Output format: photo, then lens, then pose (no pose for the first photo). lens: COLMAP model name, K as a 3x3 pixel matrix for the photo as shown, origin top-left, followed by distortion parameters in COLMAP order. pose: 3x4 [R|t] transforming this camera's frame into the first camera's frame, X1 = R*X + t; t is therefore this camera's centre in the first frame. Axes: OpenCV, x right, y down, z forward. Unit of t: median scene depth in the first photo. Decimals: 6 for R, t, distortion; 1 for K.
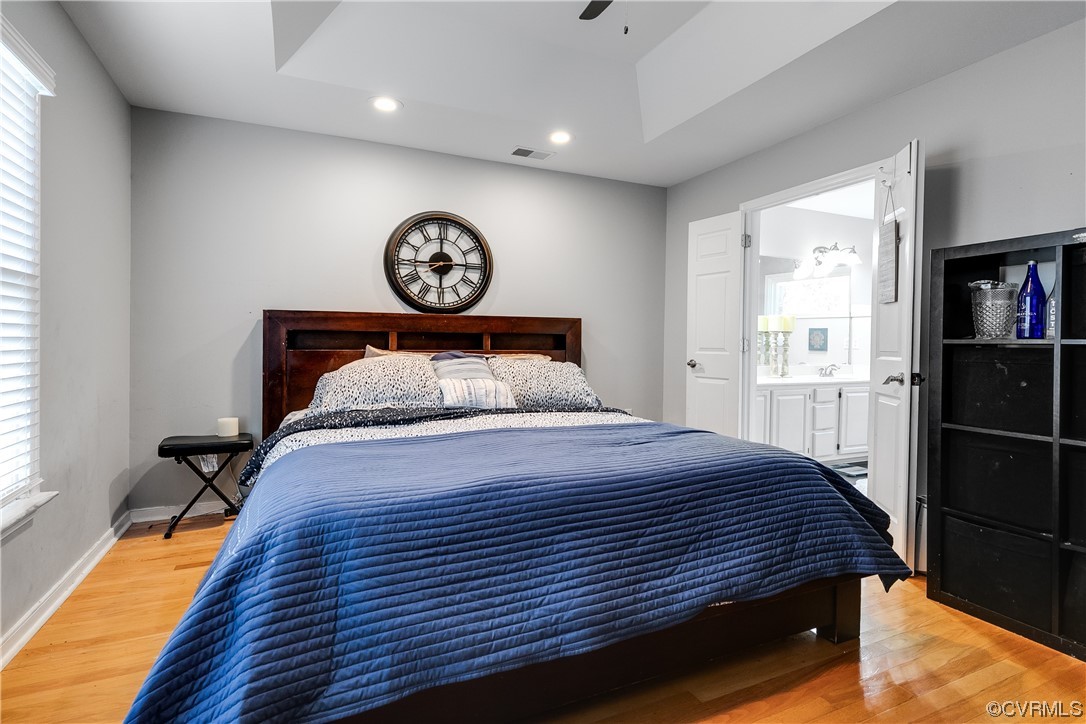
lens RADIAL K [[503.3, 0, 486.9], [0, 503.3, 353.9], [0, 0, 1]] dist [0.010963, -0.000163]
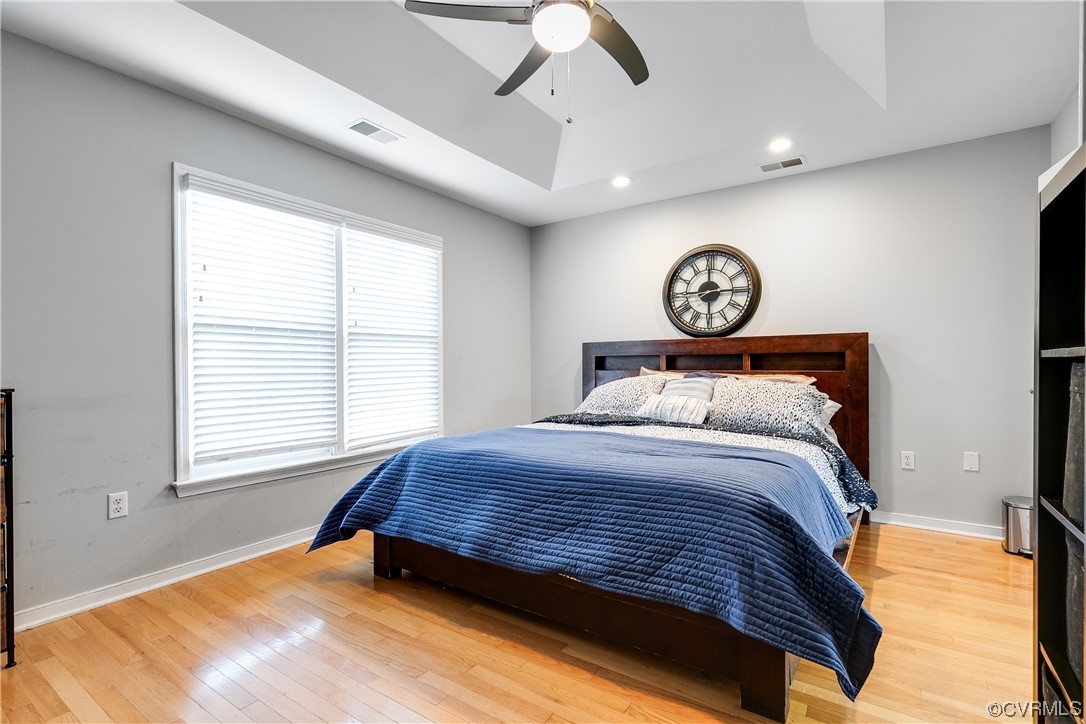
lens RADIAL K [[503.3, 0, 578.9], [0, 503.3, 371.4], [0, 0, 1]] dist [0.010963, -0.000163]
pose [[0.564979, 0.001648, -0.825104, 0.670008], [-0.007921, 0.999963, -0.003427, 0.000320], [0.825067, 0.008472, 0.564971, 0.148430]]
